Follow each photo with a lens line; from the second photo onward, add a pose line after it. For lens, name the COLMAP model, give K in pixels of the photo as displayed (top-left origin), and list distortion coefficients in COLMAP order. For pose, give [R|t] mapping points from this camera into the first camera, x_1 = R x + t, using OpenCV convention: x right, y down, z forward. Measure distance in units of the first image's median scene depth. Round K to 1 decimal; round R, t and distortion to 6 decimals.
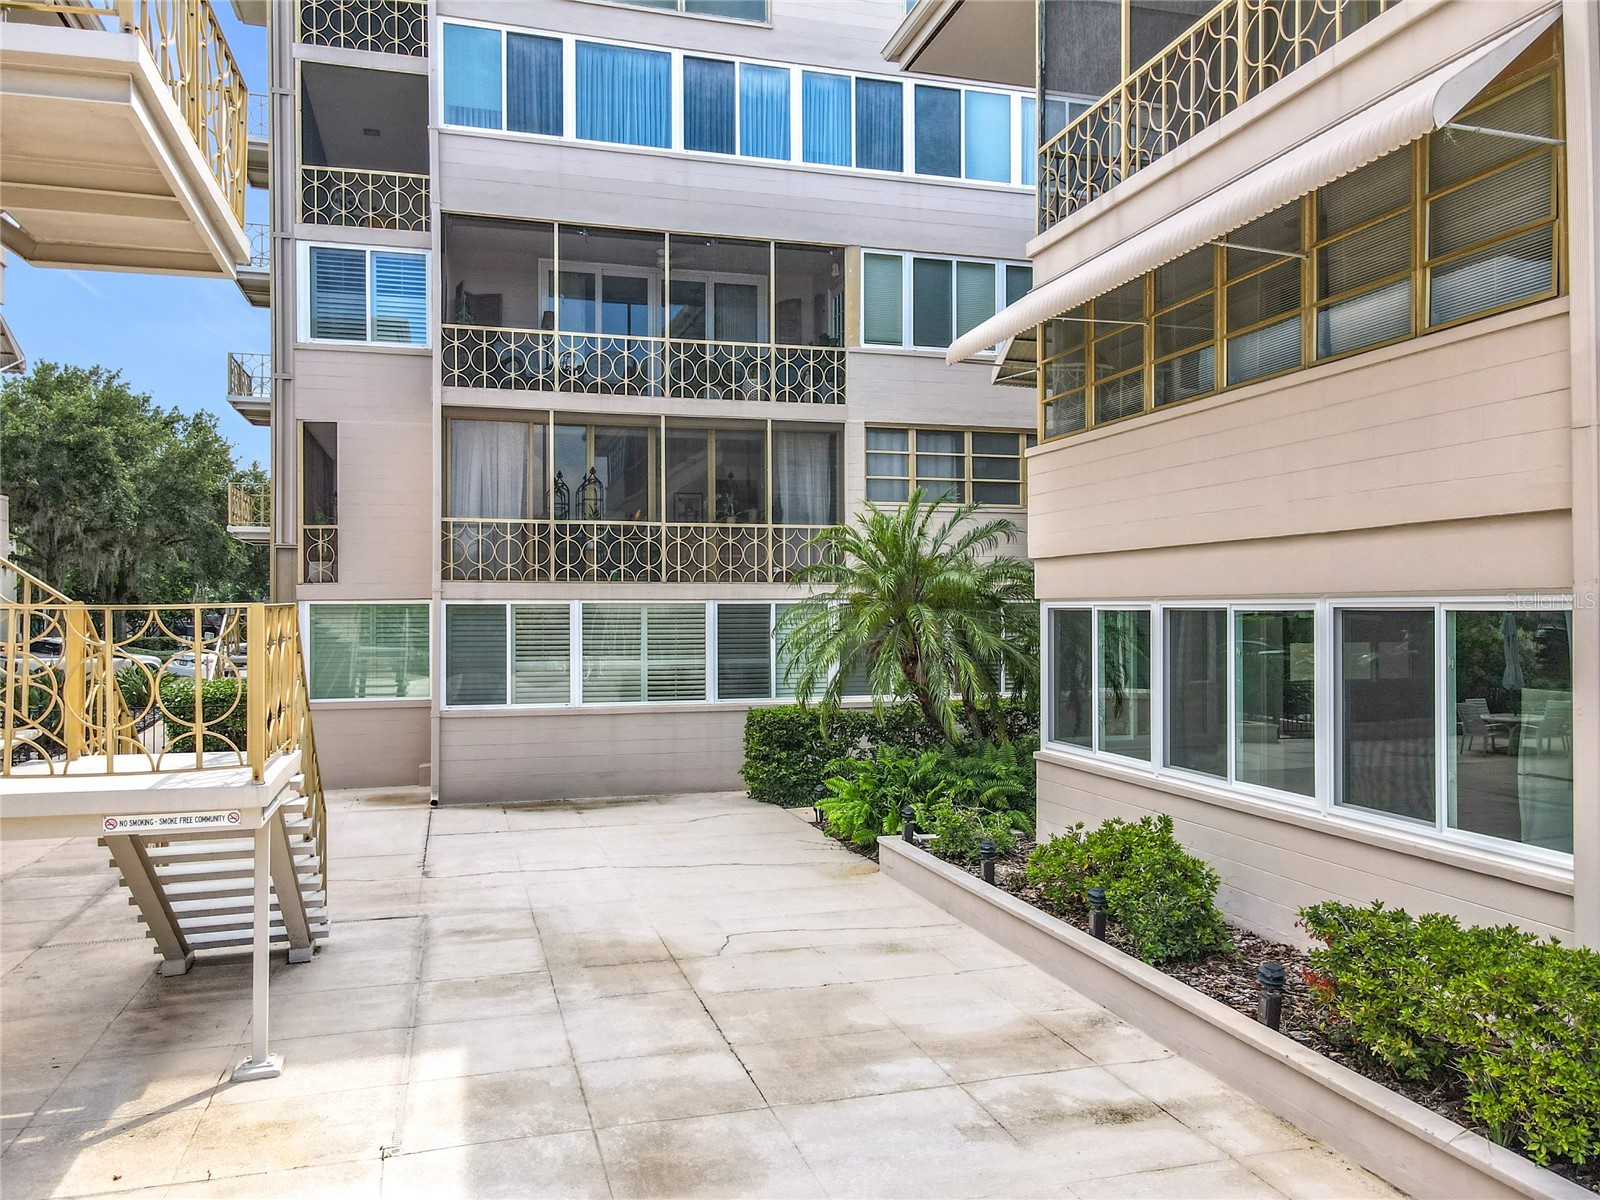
lens RADIAL K [[1180.4, 0, 806.4], [0, 1180.4, 596.9], [0, 0, 1]] dist [0.007712, 0.005965]
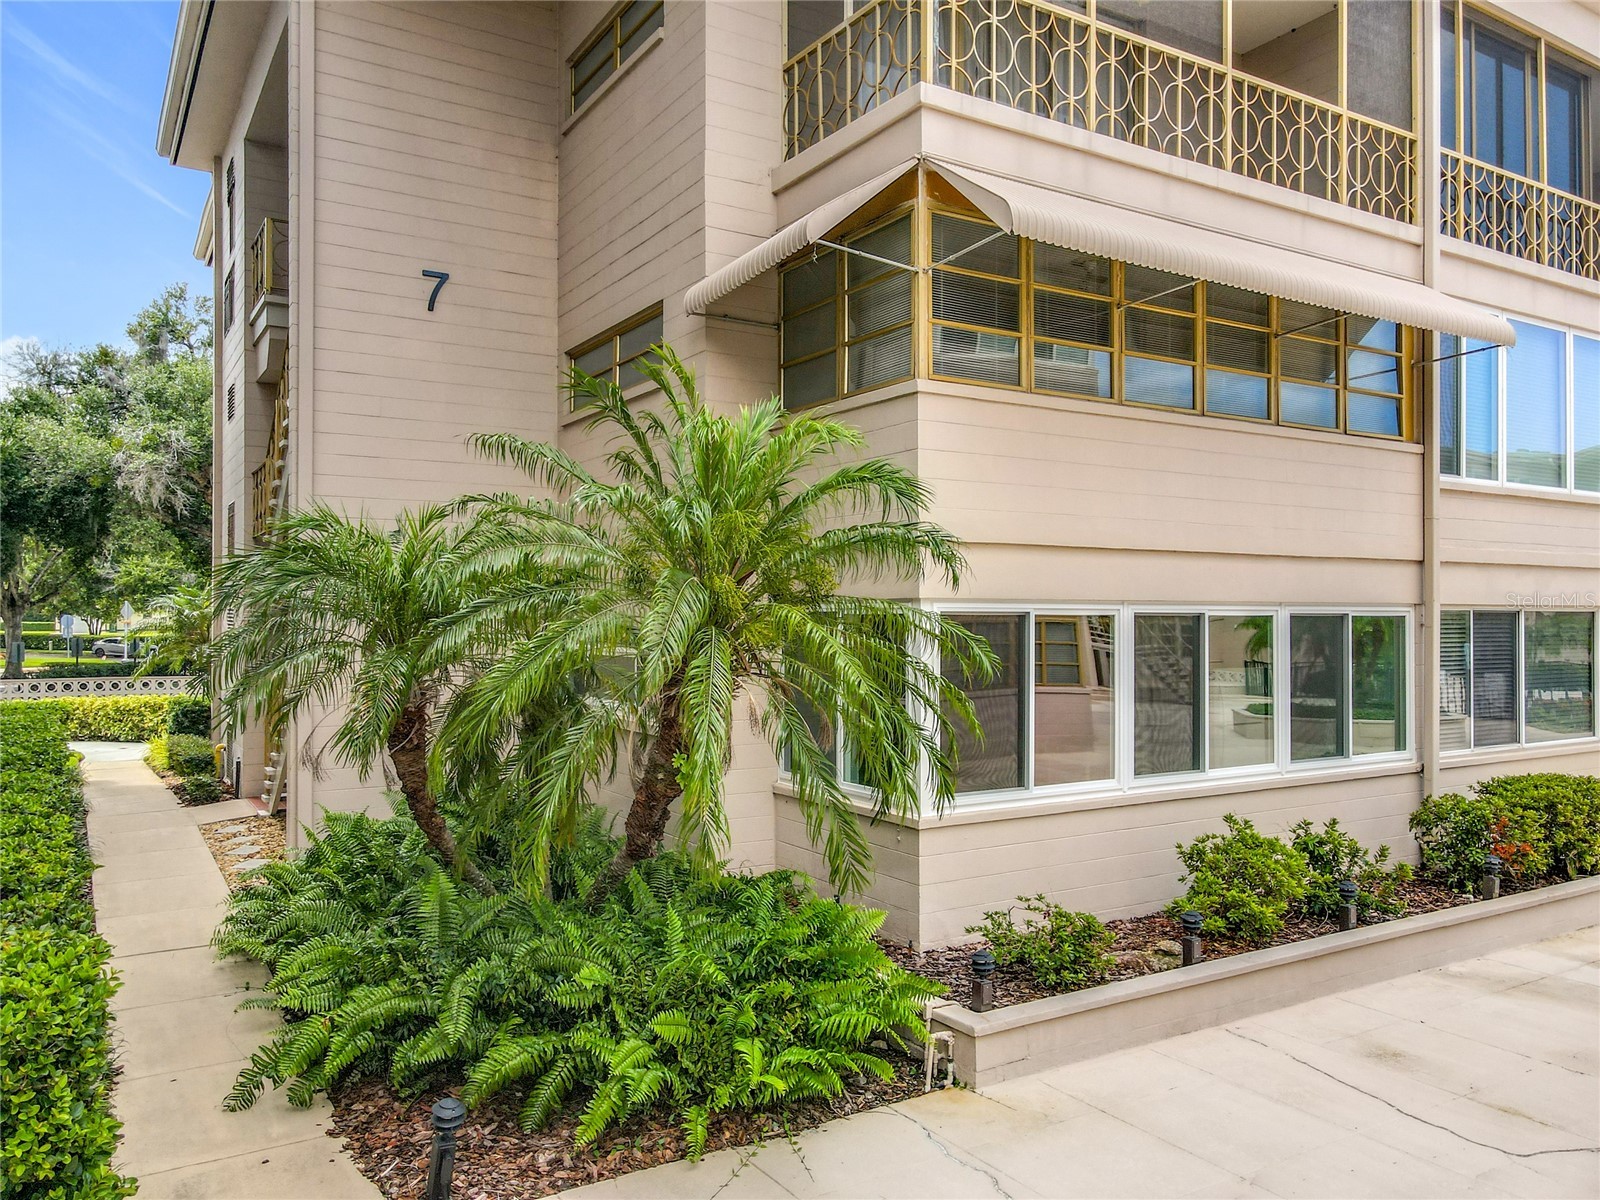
lens RADIAL K [[1180.4, 0, 806.4], [0, 1180.4, 596.9], [0, 0, 1]] dist [0.007712, 0.005965]
pose [[-0.259219, 0.016460, 0.965678, -0.644544], [-0.010674, 0.999745, -0.019906, 0.021308], [-0.965760, -0.015468, -0.258977, 1.747002]]
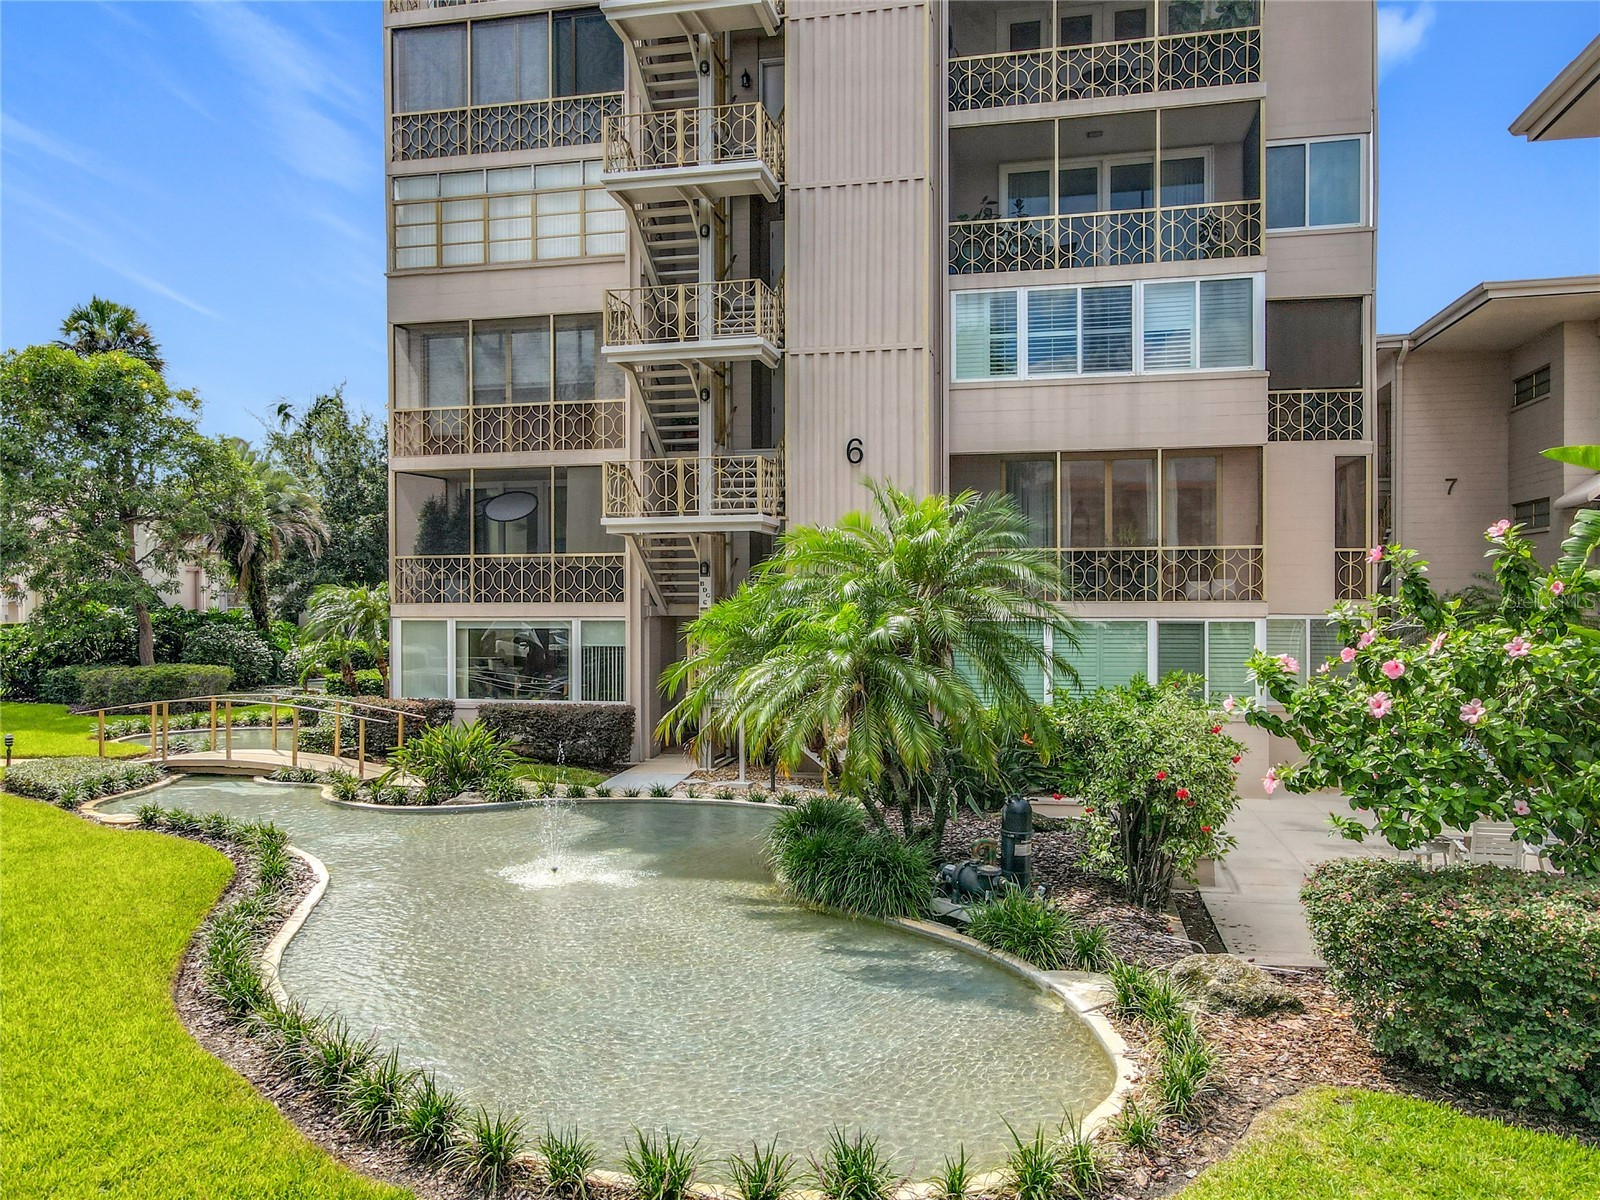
lens RADIAL K [[1199.4, 0, 804.0], [0, 1199.4, 598.2], [0, 0, 1]] dist [0.005857, 0.022374]
pose [[0.488105, -0.003722, 0.872777, -3.216380], [-0.008677, 0.999921, 0.009116, -0.044905], [-0.872742, -0.012023, 0.488034, 1.741300]]
